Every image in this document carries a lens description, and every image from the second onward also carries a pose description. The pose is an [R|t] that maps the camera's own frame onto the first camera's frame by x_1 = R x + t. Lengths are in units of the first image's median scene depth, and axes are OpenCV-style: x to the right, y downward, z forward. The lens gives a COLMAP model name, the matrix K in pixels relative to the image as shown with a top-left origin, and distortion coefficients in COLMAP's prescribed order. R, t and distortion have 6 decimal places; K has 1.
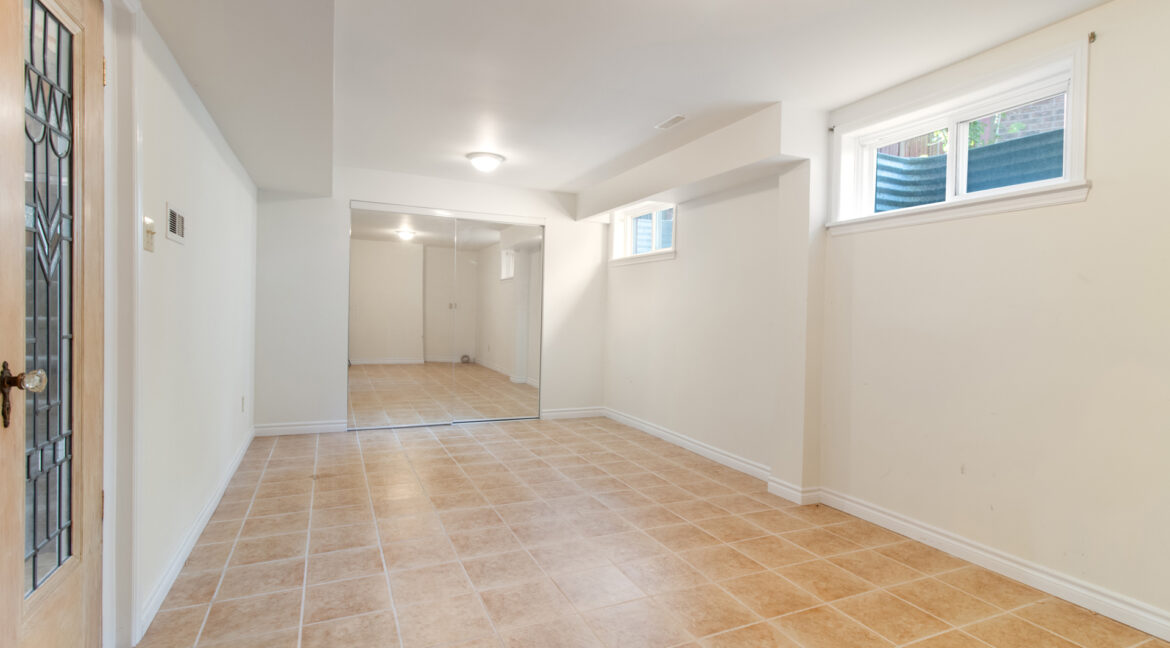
lens RADIAL K [[541.2, 0, 585.7], [0, 541.2, 306.2], [0, 0, 1]] dist [0.003590, 0.000628]
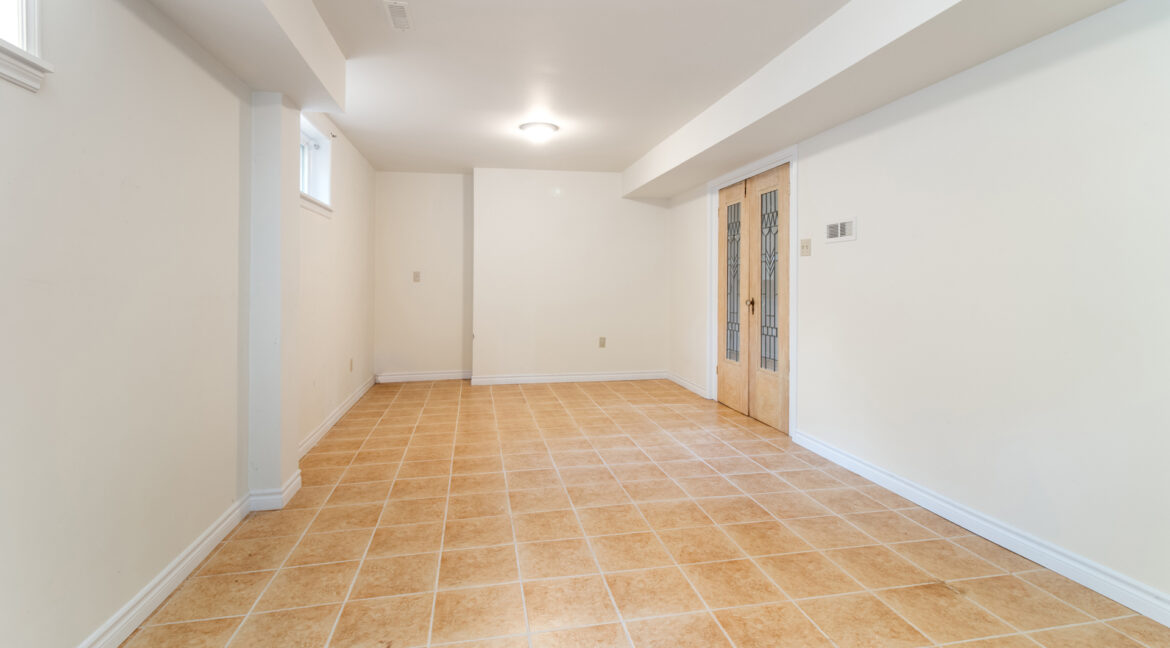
lens RADIAL K [[541.2, 0, 585.7], [0, 541.2, 306.2], [0, 0, 1]] dist [0.003590, 0.000628]
pose [[-0.971861, -0.033218, 0.233200, -0.278069], [-0.024136, 0.998839, 0.041695, 0.010836], [-0.234314, 0.034893, -0.971535, 1.774943]]
